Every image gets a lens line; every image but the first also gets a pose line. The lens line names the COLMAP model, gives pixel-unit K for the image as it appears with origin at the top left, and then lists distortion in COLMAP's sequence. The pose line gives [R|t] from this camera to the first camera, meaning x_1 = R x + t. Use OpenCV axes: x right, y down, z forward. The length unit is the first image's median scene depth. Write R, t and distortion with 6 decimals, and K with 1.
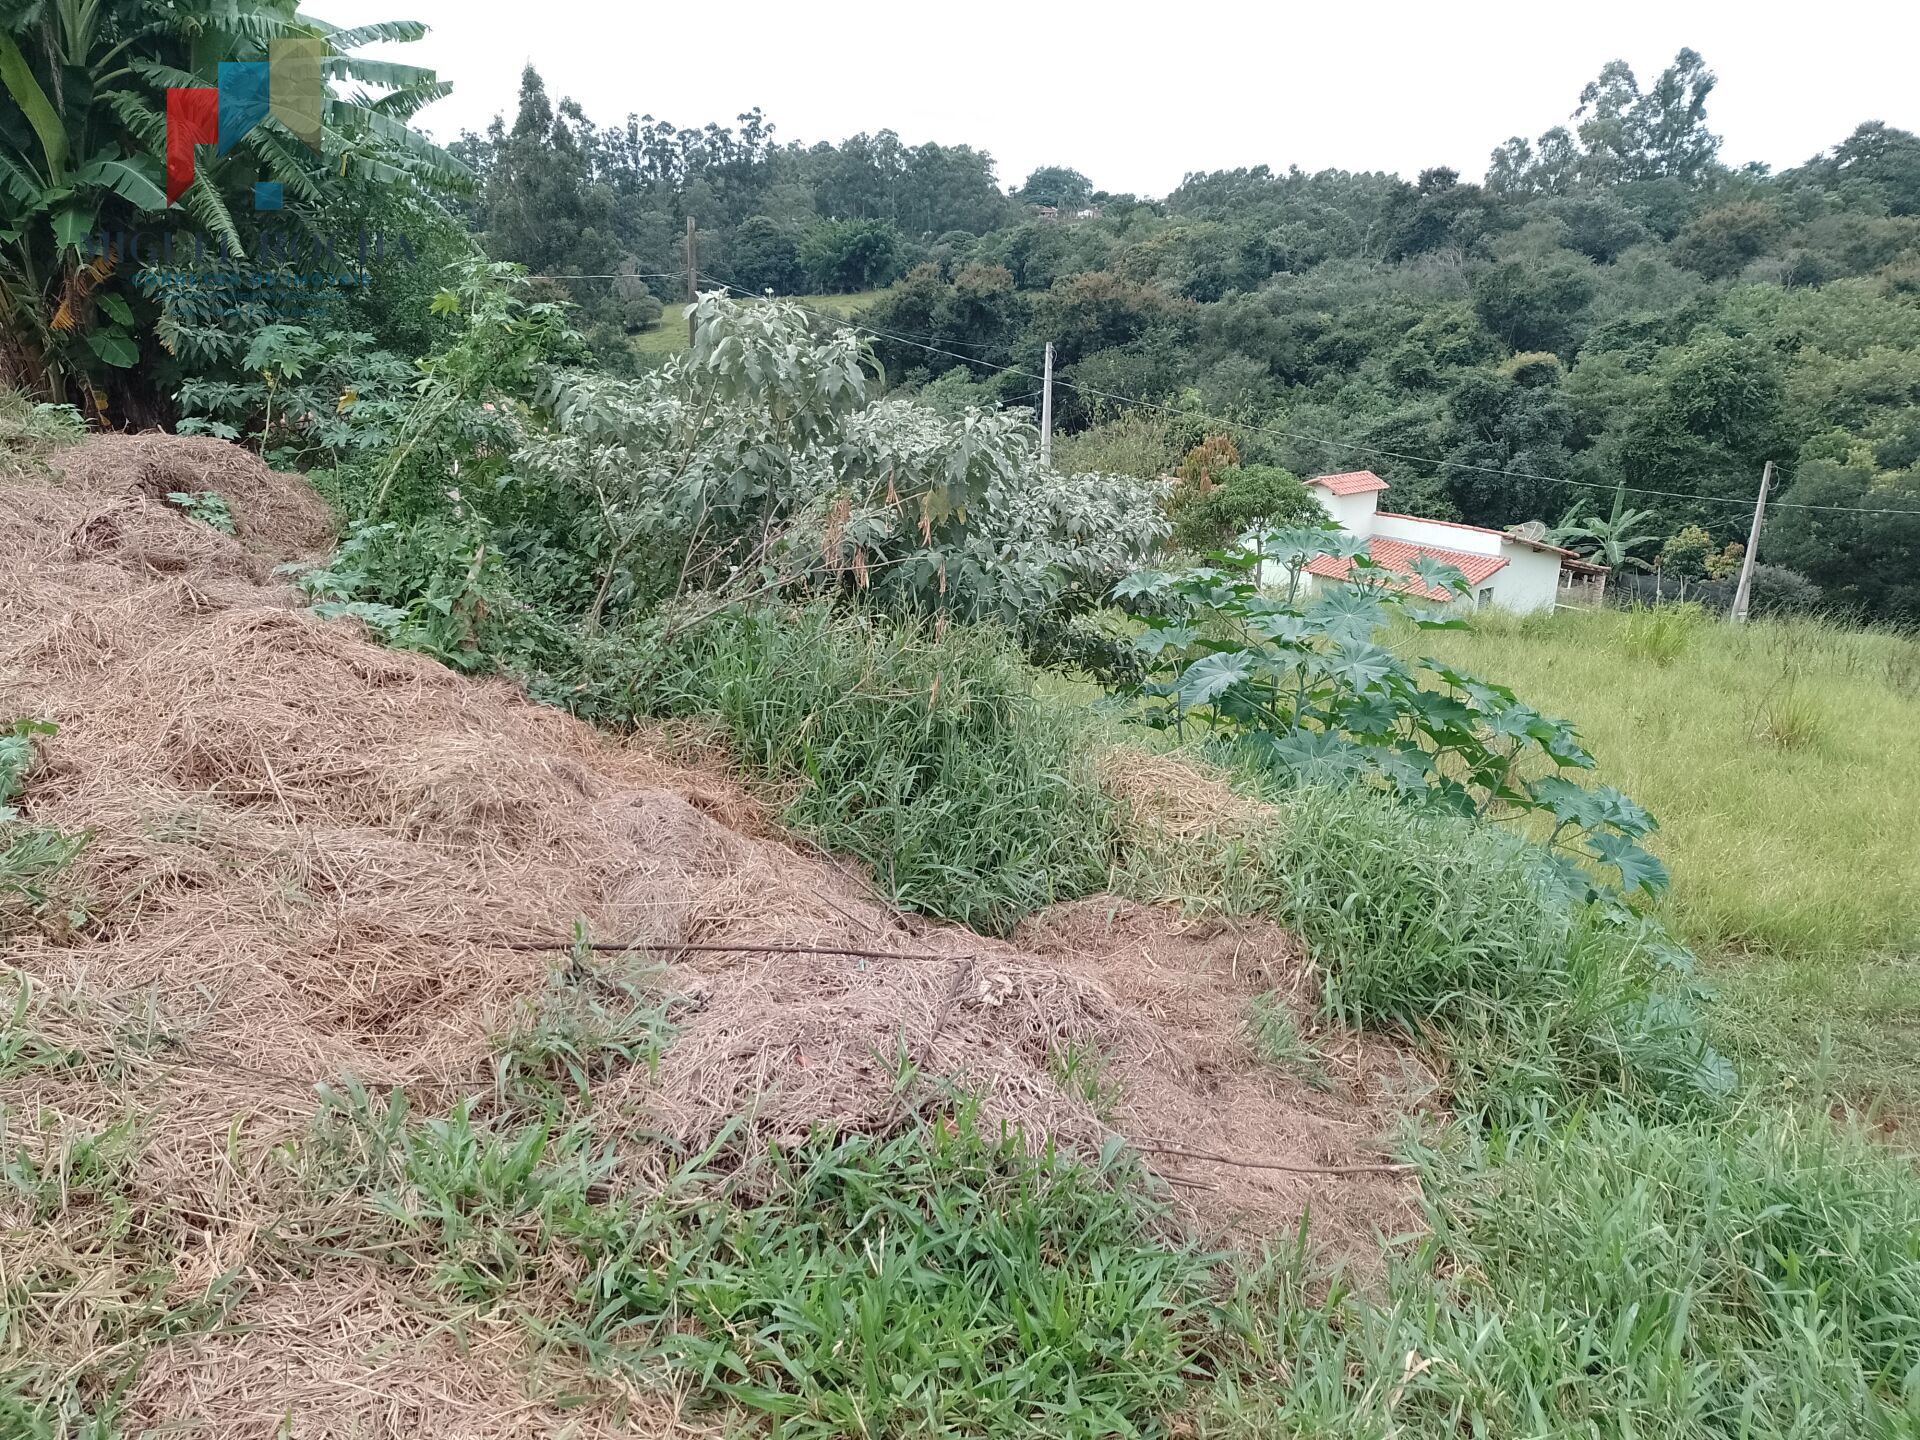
lens RADIAL K [[1415.4, 0, 963.8], [0, 1415.4, 719.9], [0, 0, 1]] dist [0.059658, -0.070370]
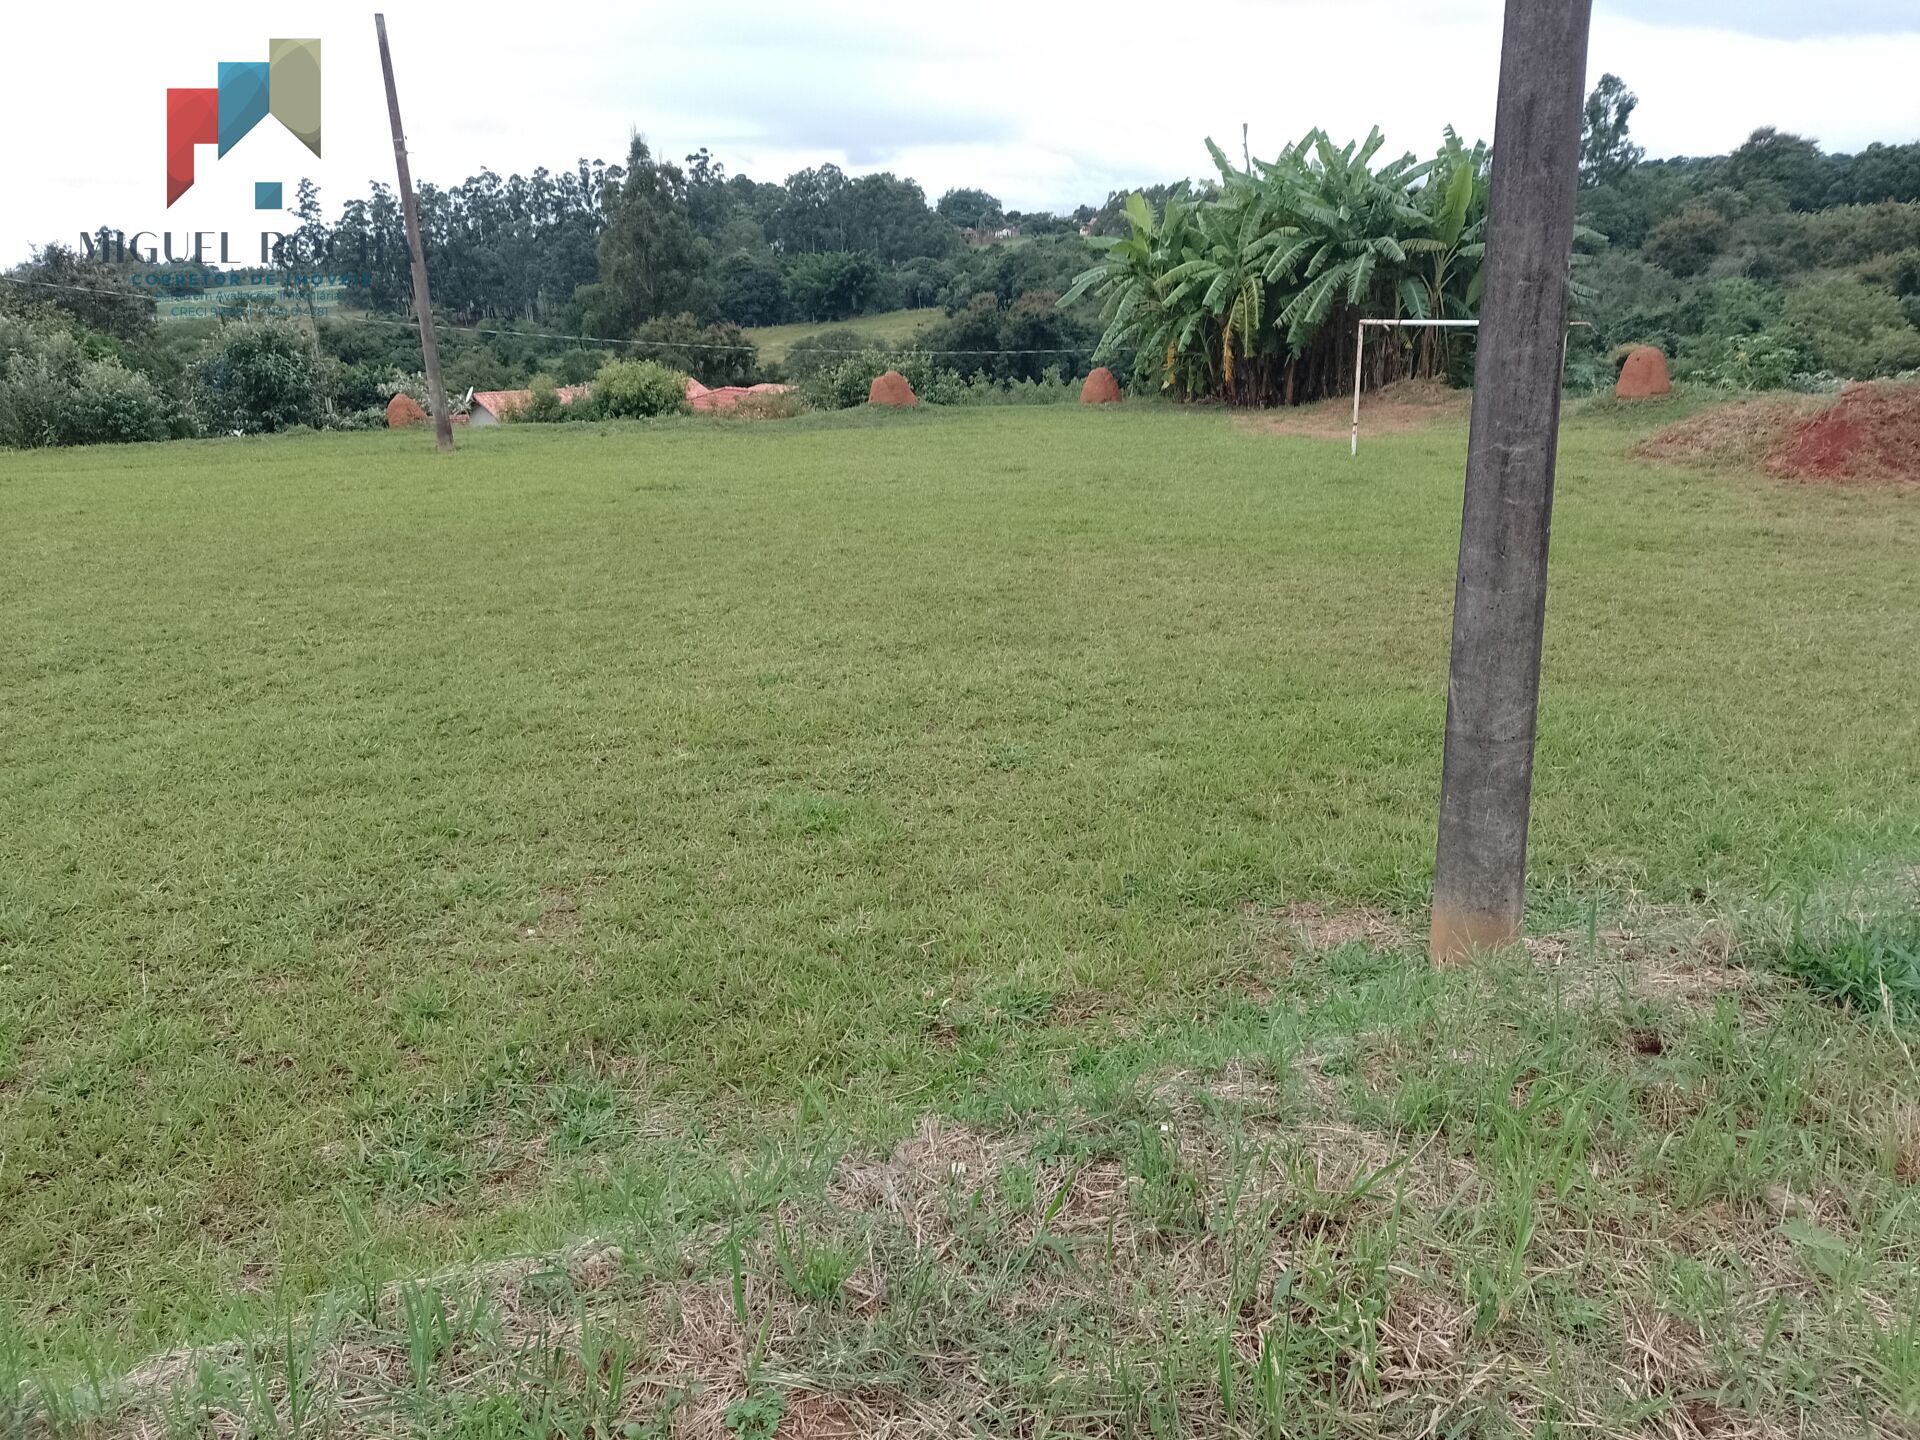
lens RADIAL K [[1415.4, 0, 962.2], [0, 1415.4, 709.0], [0, 0, 1]] dist [0.059658, -0.070370]
pose [[0.995273, -0.068357, 0.068981, -0.233457], [0.069562, 0.997462, -0.015205, 0.038784], [-0.067767, 0.019932, 0.997502, -0.187483]]
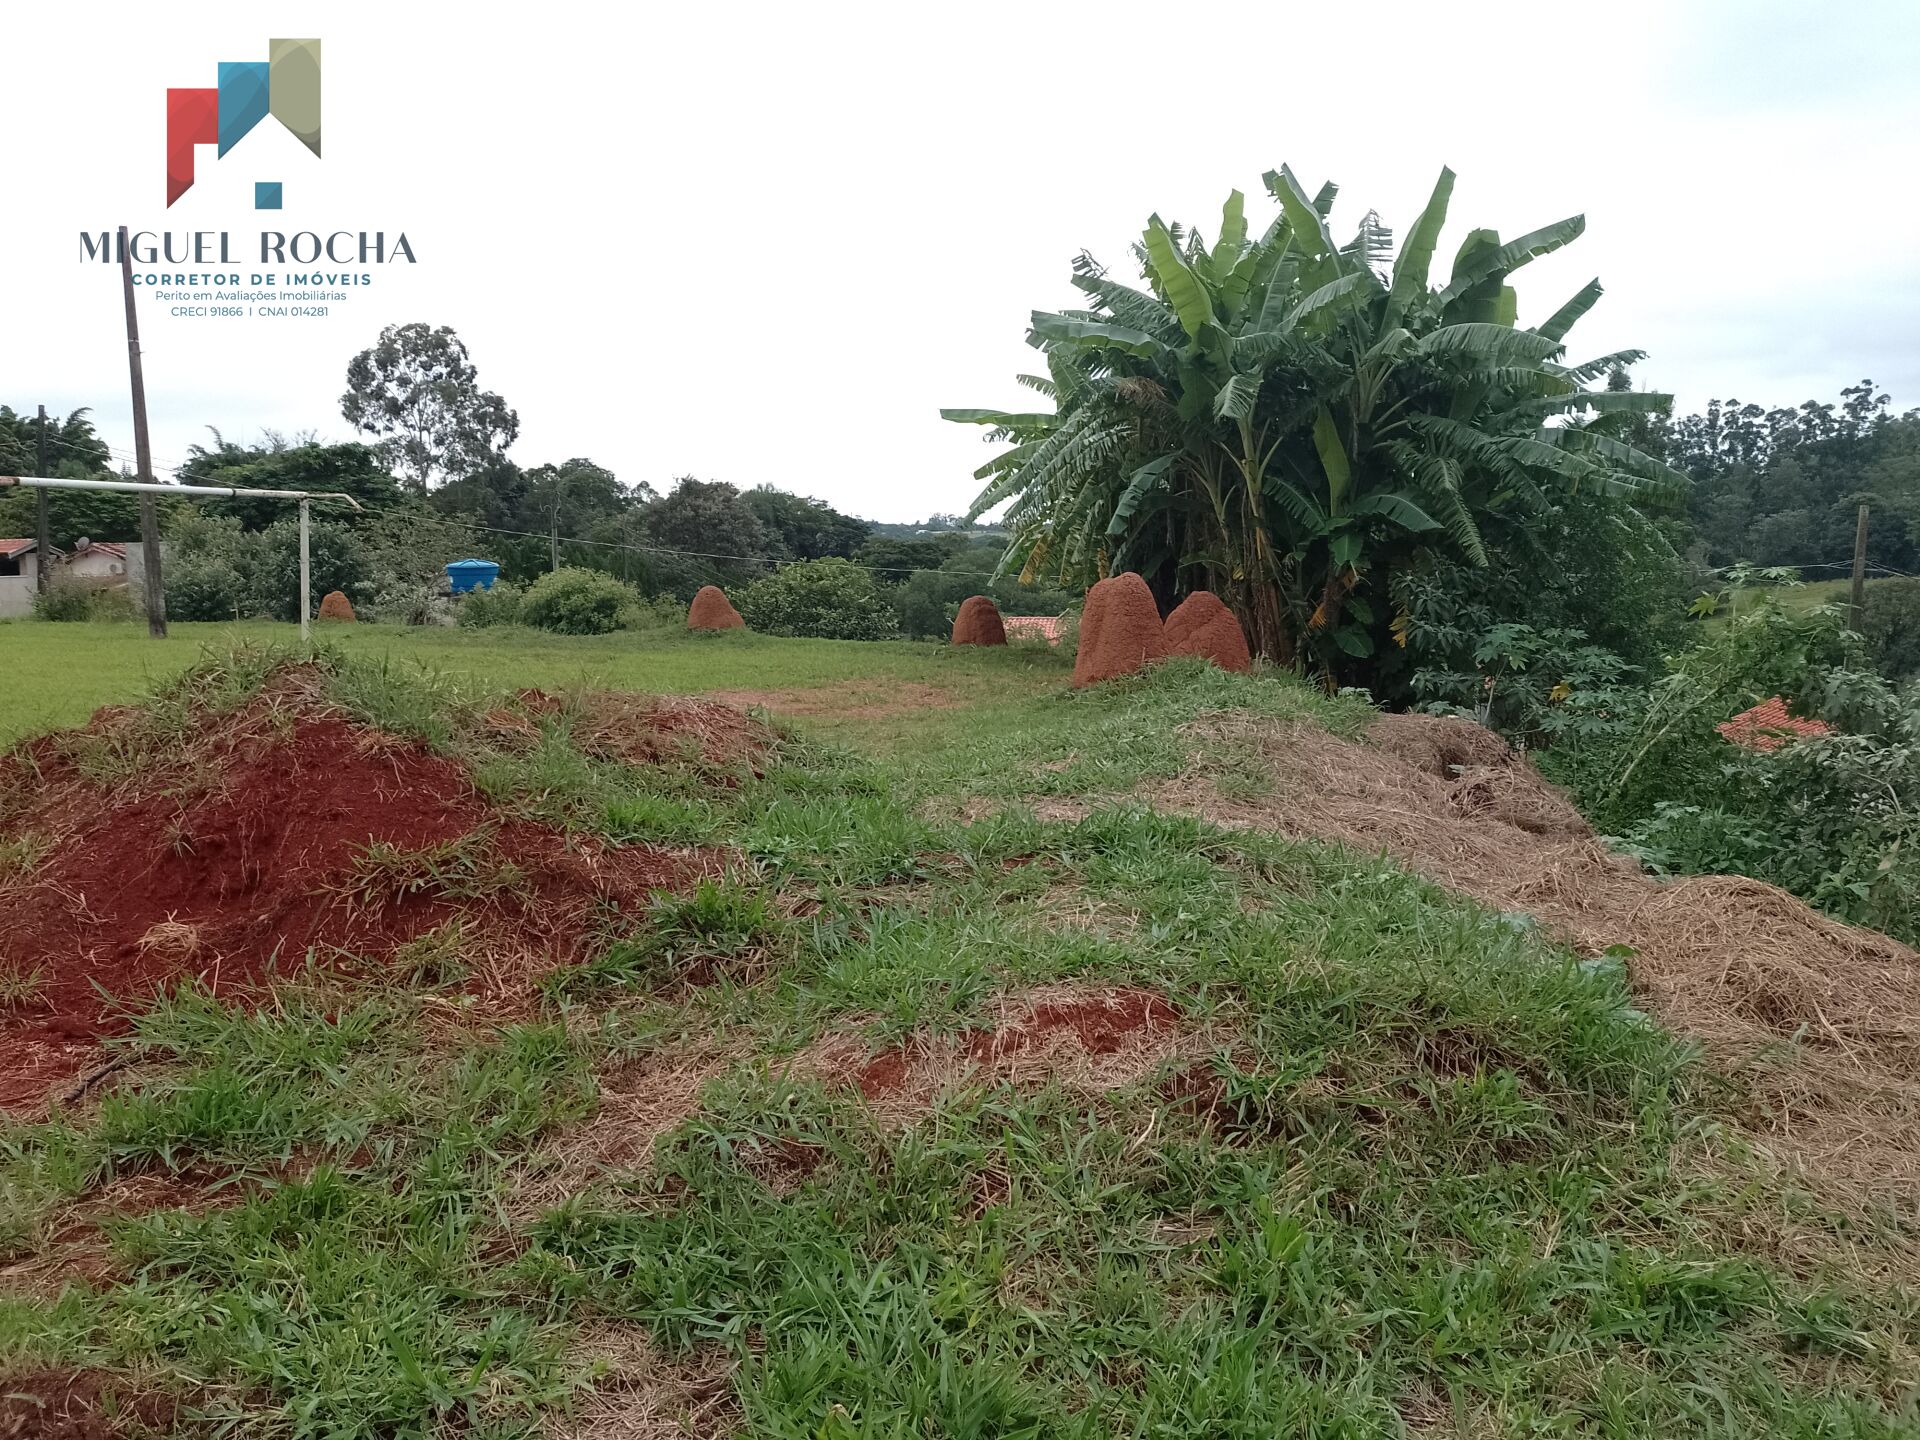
lens RADIAL K [[1415.4, 0, 969.4], [0, 1415.4, 721.1], [0, 0, 1]] dist [0.059658, -0.070370]
pose [[0.774558, 0.043492, -0.631006, -0.008132], [-0.164183, 0.977262, -0.134176, 0.001841], [0.610823, 0.207528, 0.764086, -0.009373]]
